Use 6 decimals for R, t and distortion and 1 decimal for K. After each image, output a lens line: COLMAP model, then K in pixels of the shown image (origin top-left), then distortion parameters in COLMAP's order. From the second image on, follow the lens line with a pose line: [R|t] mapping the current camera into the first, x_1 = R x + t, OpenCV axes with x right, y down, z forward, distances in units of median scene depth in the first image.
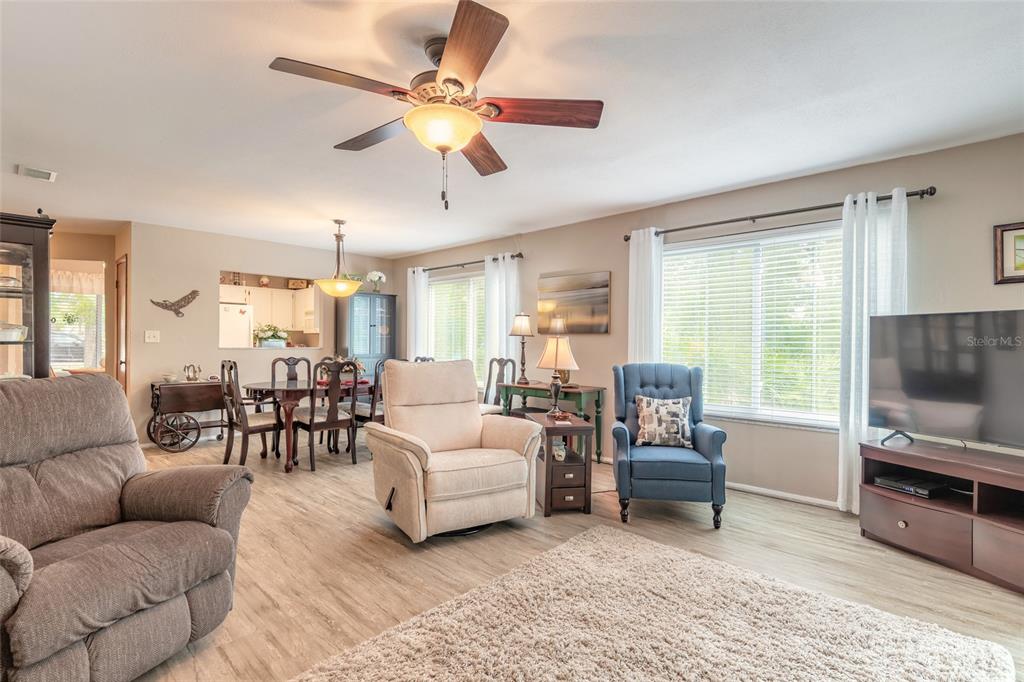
lens RADIAL K [[487.6, 0, 502.4], [0, 487.6, 344.6], [0, 0, 1]] dist [-0.000195, 0.000022]
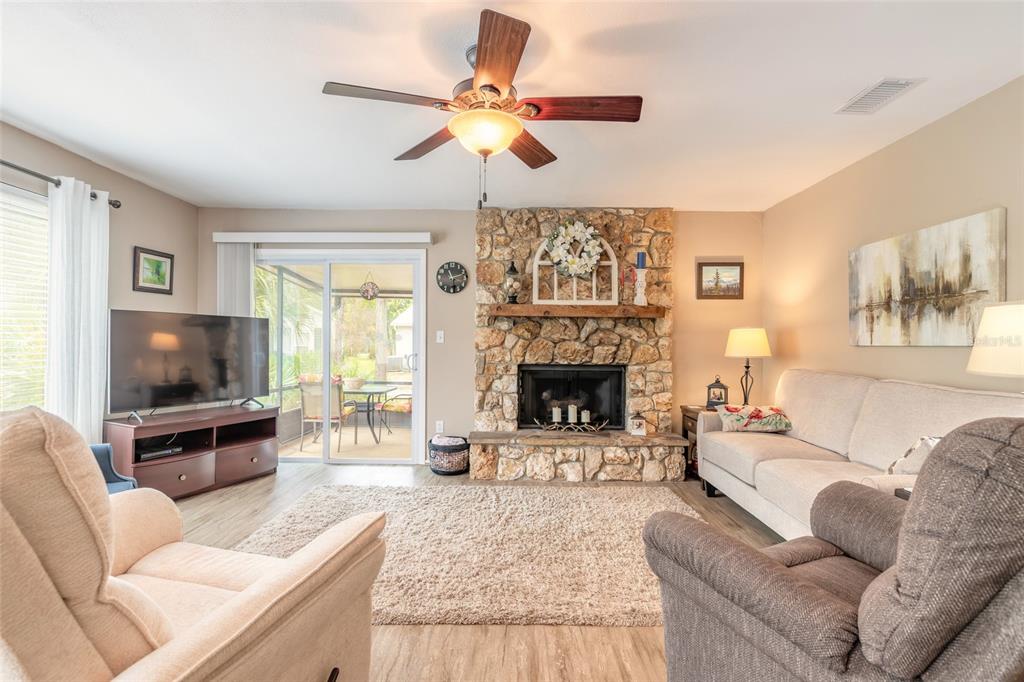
lens RADIAL K [[487.6, 0, 511.2], [0, 487.6, 341.3], [0, 0, 1]] dist [-0.000195, 0.000022]
pose [[-0.697740, -0.008977, 0.716295, -0.623866], [-0.008060, 0.999957, 0.004680, -0.000789], [-0.716305, -0.002508, -0.697782, 1.152477]]
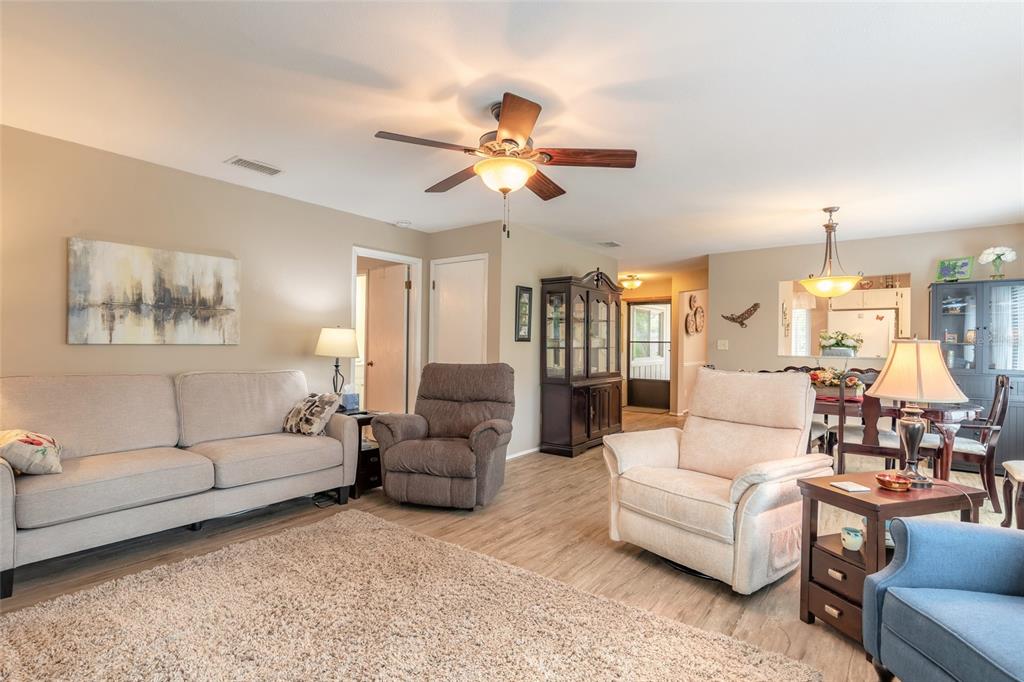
lens RADIAL K [[487.6, 0, 509.2], [0, 487.6, 343.3], [0, 0, 1]] dist [-0.000195, 0.000022]
pose [[0.123701, -0.007023, -0.992295, 0.757047], [-0.017970, 0.999795, -0.009317, 0.000438], [0.992157, 0.018984, 0.123550, 0.588851]]
